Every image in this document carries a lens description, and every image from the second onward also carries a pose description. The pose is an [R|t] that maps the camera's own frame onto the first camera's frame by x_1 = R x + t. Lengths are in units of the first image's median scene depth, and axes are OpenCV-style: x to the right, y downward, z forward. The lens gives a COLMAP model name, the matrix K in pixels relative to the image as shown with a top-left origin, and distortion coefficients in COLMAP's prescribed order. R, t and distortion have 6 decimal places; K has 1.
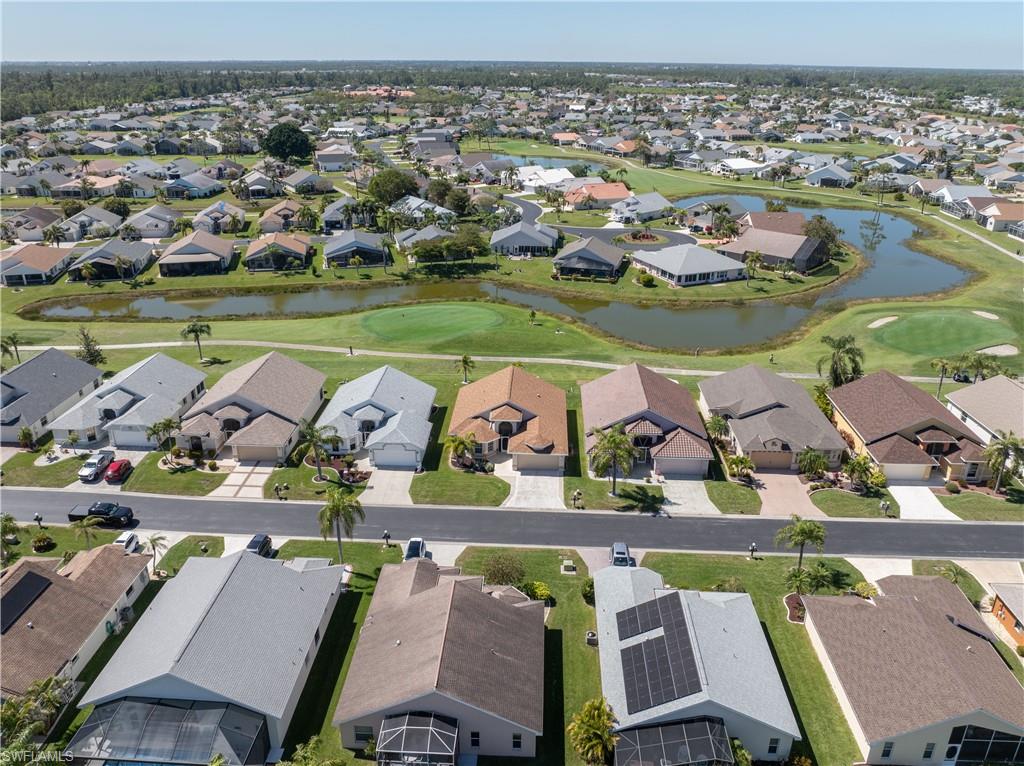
lens RADIAL K [[775.5, 0, 512.0], [0, 775.5, 383.0], [0, 0, 1]] dist [-0.040860, 0.005777]
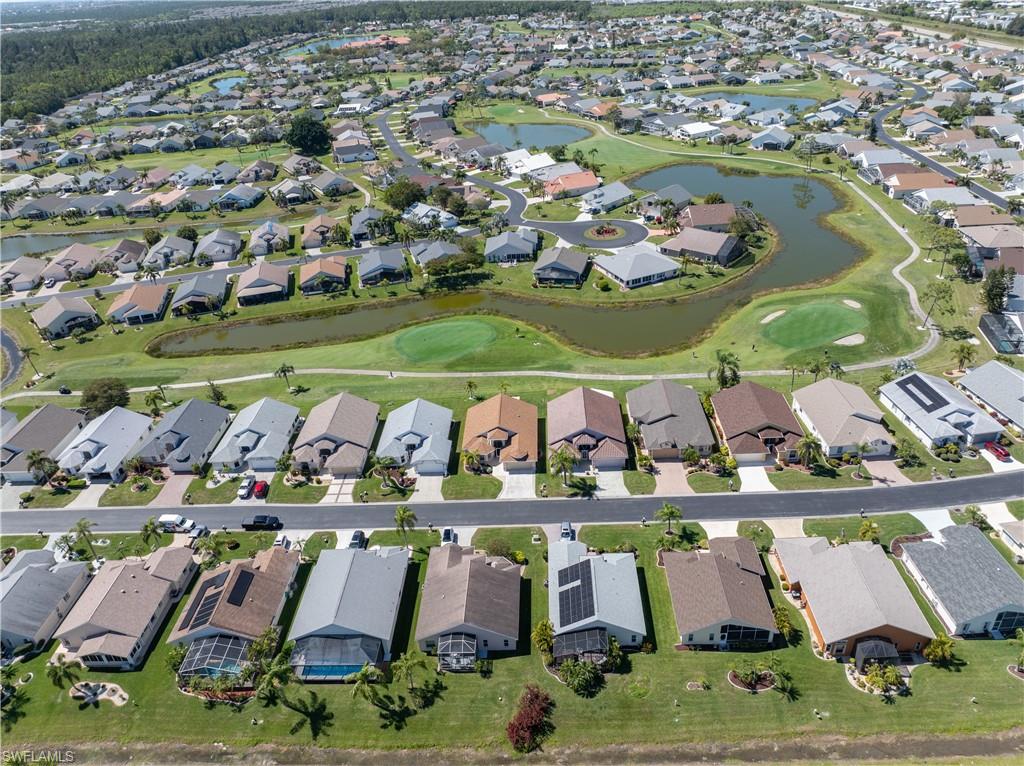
lens RADIAL K [[714.0, 0, 512.0], [0, 714.0, 383.0], [0, 0, 1]] dist [-0.030844, -0.002858]
pose [[0.997322, -0.068835, -0.024712, 0.040743], [0.071613, 0.987721, 0.138849, -0.165829], [0.014851, -0.140247, 0.990005, -0.267238]]
